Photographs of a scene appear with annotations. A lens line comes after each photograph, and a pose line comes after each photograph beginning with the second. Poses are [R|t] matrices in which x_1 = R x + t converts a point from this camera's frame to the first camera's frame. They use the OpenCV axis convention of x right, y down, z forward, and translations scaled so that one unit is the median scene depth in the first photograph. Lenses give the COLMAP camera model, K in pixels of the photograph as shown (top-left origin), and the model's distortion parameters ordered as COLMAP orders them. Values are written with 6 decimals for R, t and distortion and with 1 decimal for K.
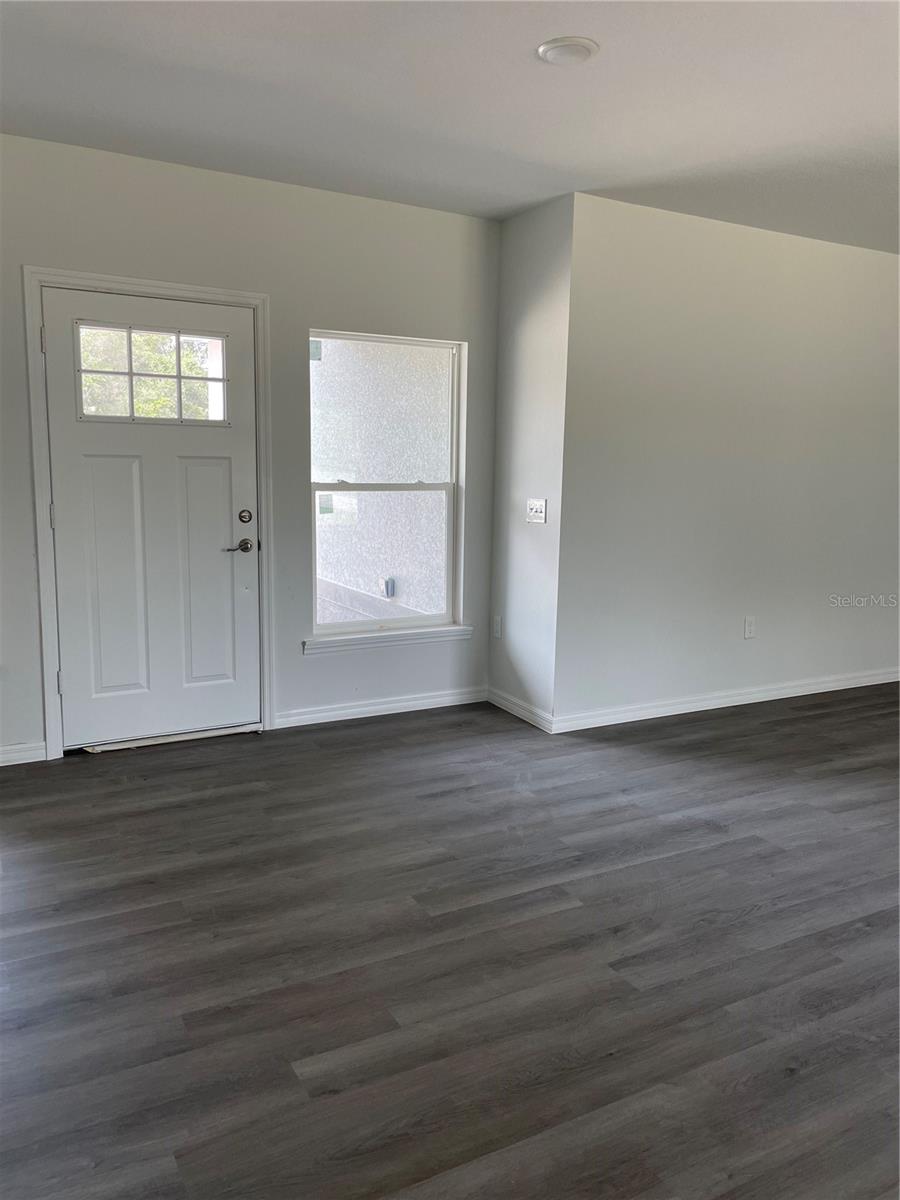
lens RADIAL K [[925.7, 0, 447.4], [0, 925.7, 591.9], [0, 0, 1]] dist [0.076507, -0.049342]
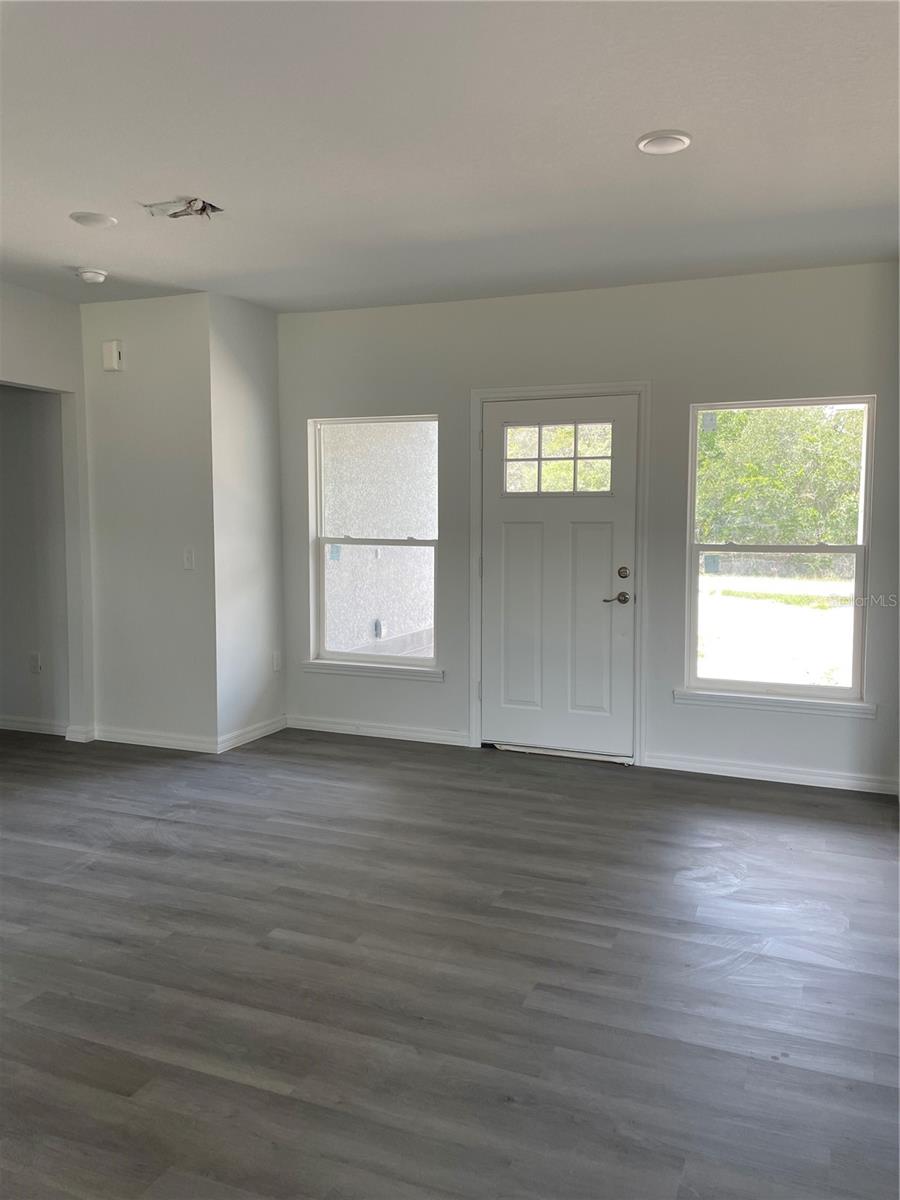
lens RADIAL K [[925.7, 0, 454.0], [0, 925.7, 595.4], [0, 0, 1]] dist [0.076507, -0.049342]
pose [[0.614703, 0.051836, -0.787053, 0.606831], [-0.105507, 0.994275, -0.016919, -0.012584], [0.781670, 0.093440, 0.616653, 0.139762]]
